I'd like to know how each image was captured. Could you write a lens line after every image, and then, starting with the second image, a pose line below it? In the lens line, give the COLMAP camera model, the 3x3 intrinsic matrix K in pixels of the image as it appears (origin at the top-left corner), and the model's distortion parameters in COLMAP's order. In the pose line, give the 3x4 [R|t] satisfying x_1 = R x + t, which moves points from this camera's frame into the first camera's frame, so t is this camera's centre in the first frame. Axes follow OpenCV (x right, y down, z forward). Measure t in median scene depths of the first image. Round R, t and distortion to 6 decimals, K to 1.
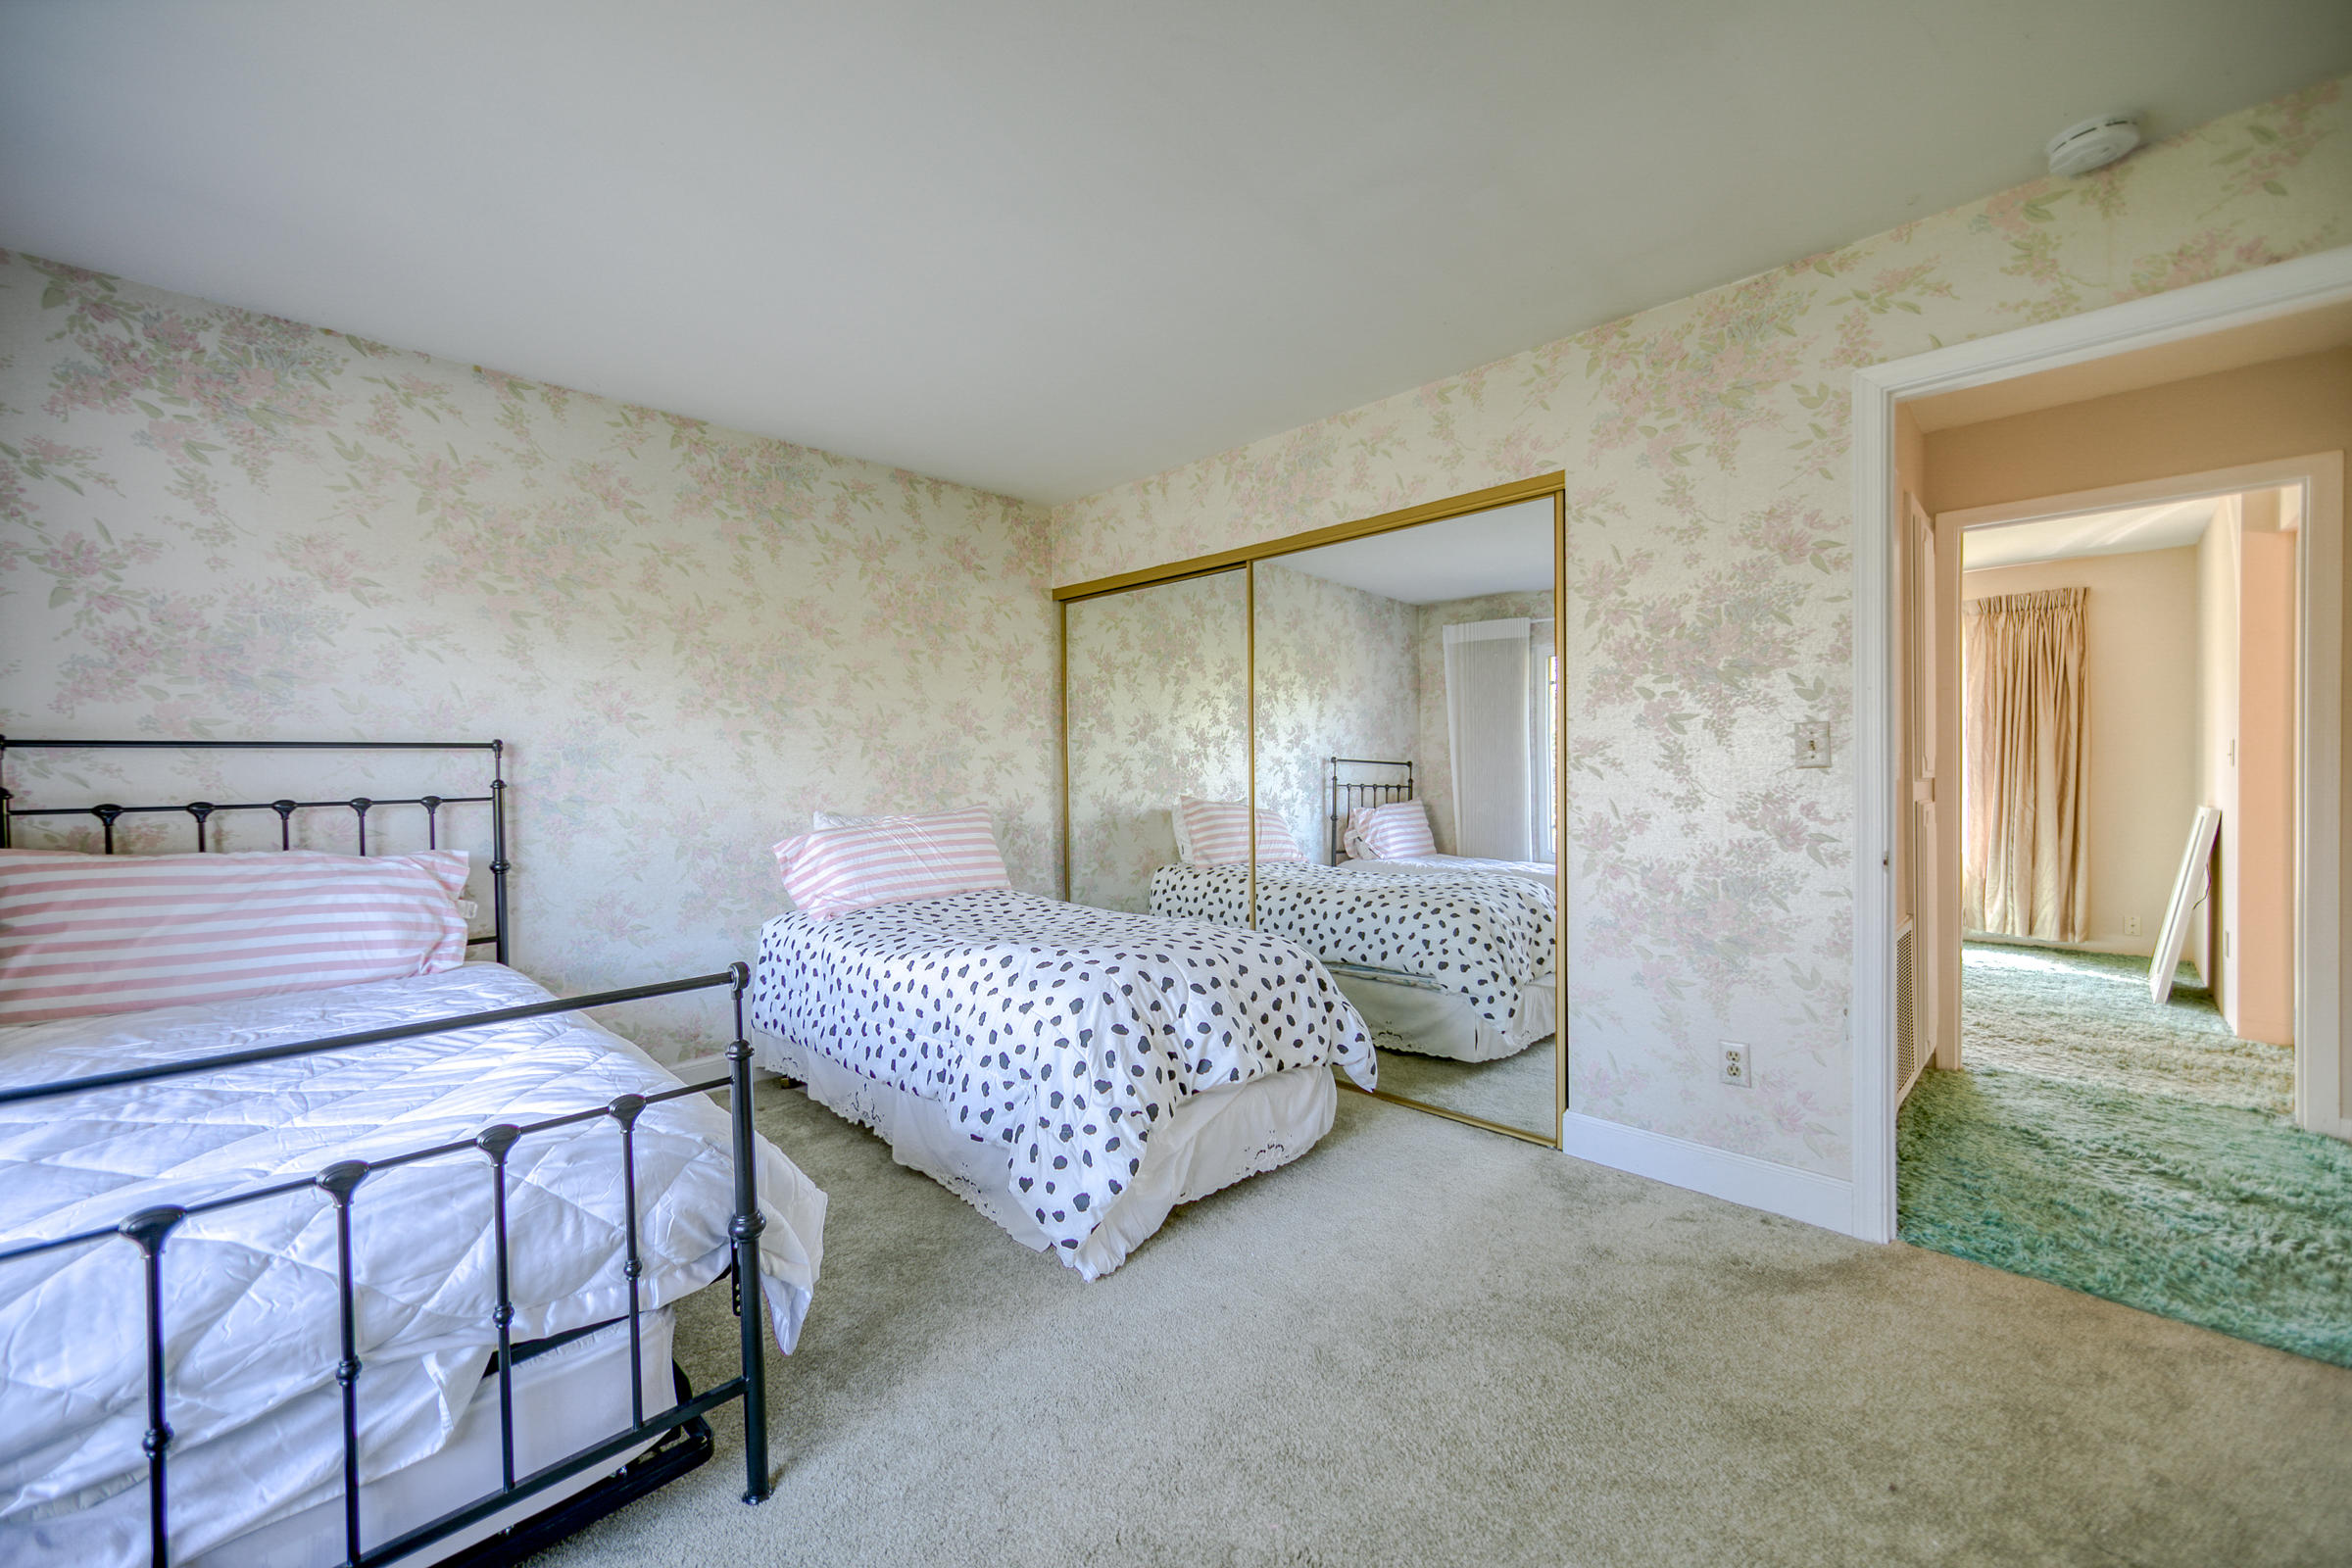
lens RADIAL K [[928.7, 0, 1159.2], [0, 928.7, 789.8], [0, 0, 1]] dist [-0.006018, 0.001829]
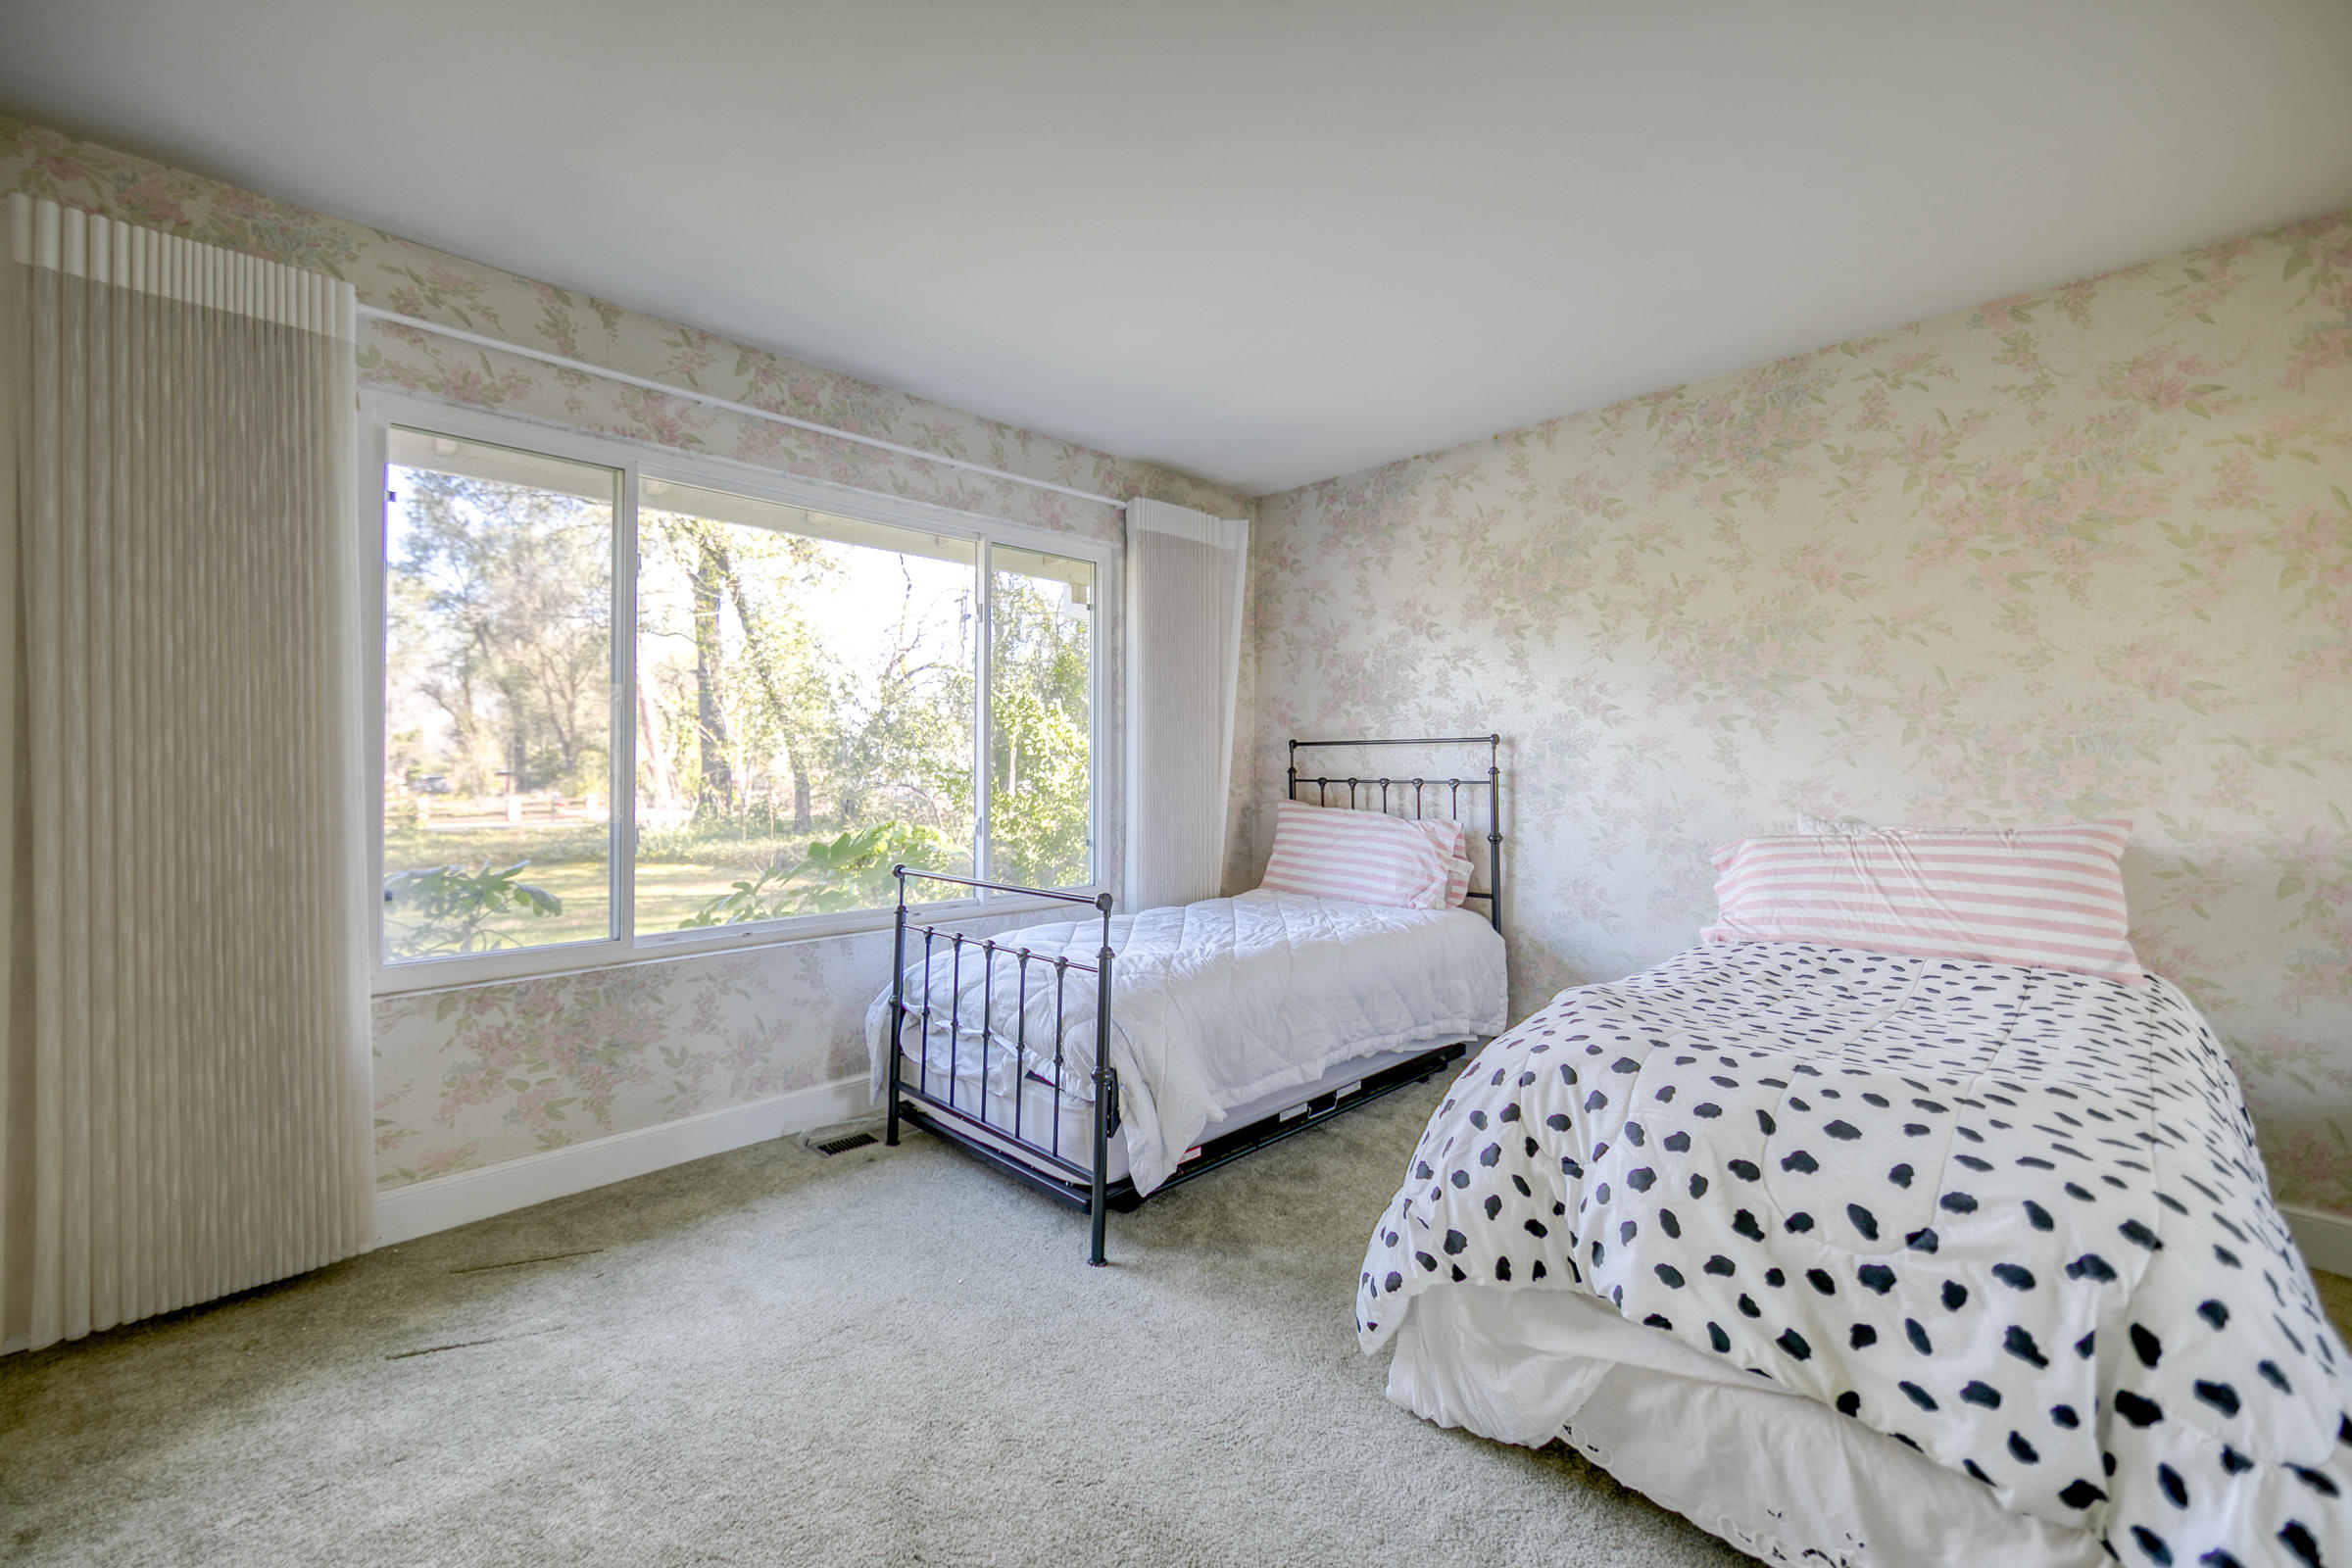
lens RADIAL K [[928.7, 0, 1158.1], [0, 928.7, 768.9], [0, 0, 1]] dist [-0.006018, 0.001829]
pose [[-0.017586, 0.014370, -0.999742, 0.544329], [-0.022924, 0.999628, 0.014772, -0.017139], [0.999583, 0.023178, -0.017251, 0.600527]]
